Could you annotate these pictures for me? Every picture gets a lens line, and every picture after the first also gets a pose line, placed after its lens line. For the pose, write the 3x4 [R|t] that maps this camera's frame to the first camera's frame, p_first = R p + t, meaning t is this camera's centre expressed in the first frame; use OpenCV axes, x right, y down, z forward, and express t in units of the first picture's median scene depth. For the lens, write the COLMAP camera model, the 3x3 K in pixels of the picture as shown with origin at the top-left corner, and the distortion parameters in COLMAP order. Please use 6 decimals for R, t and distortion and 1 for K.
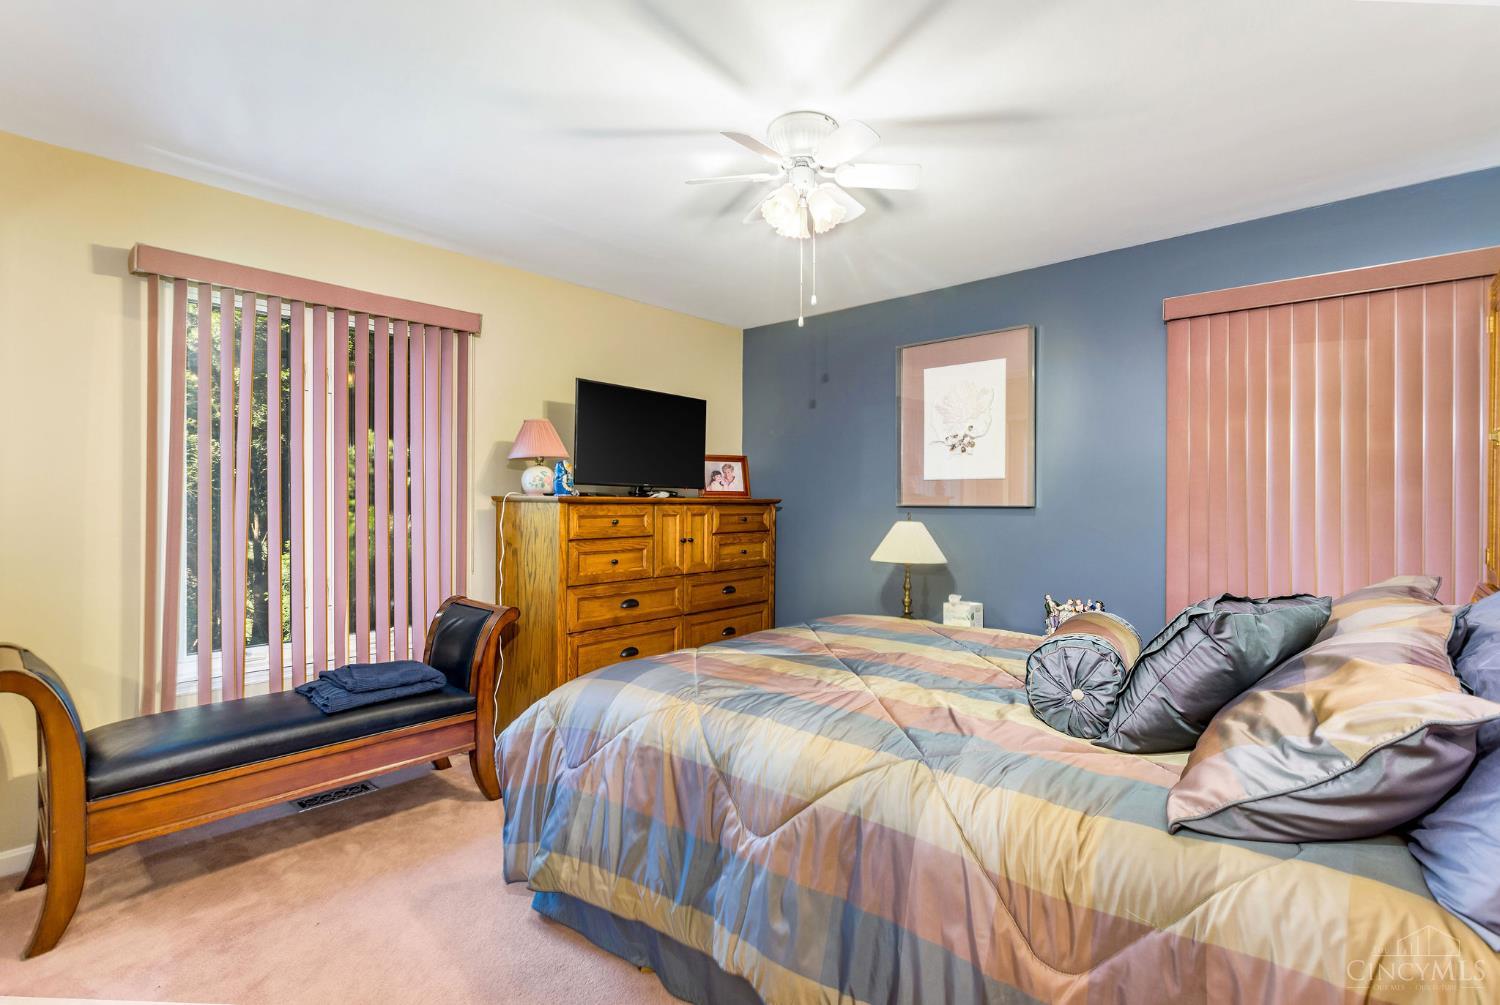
lens RADIAL K [[707.5, 0, 750.0], [0, 707.5, 502.5], [0, 0, 1]] dist [-0.000268, -0.000094]
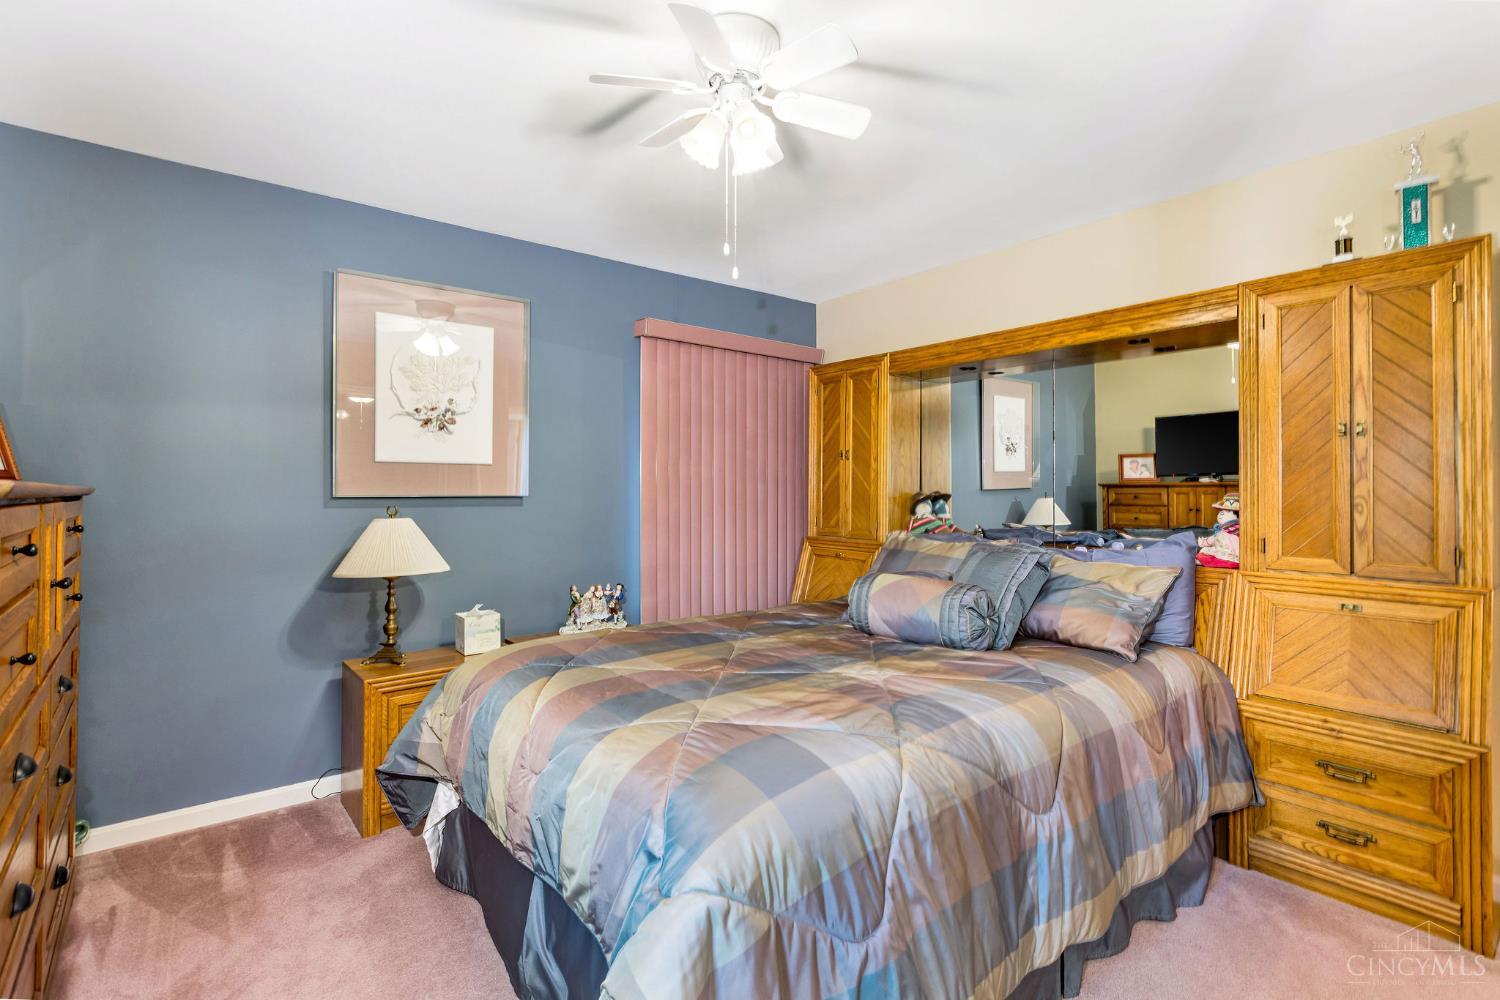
lens RADIAL K [[726.9, 0, 751.7], [0, 726.9, 485.5], [0, 0, 1]] dist [0.000548, 0.000023]
pose [[0.170707, 0.000441, 0.985322, -0.471888], [0.008814, 0.999959, -0.001975, -0.003054], [-0.985282, 0.009022, 0.170696, 0.529269]]
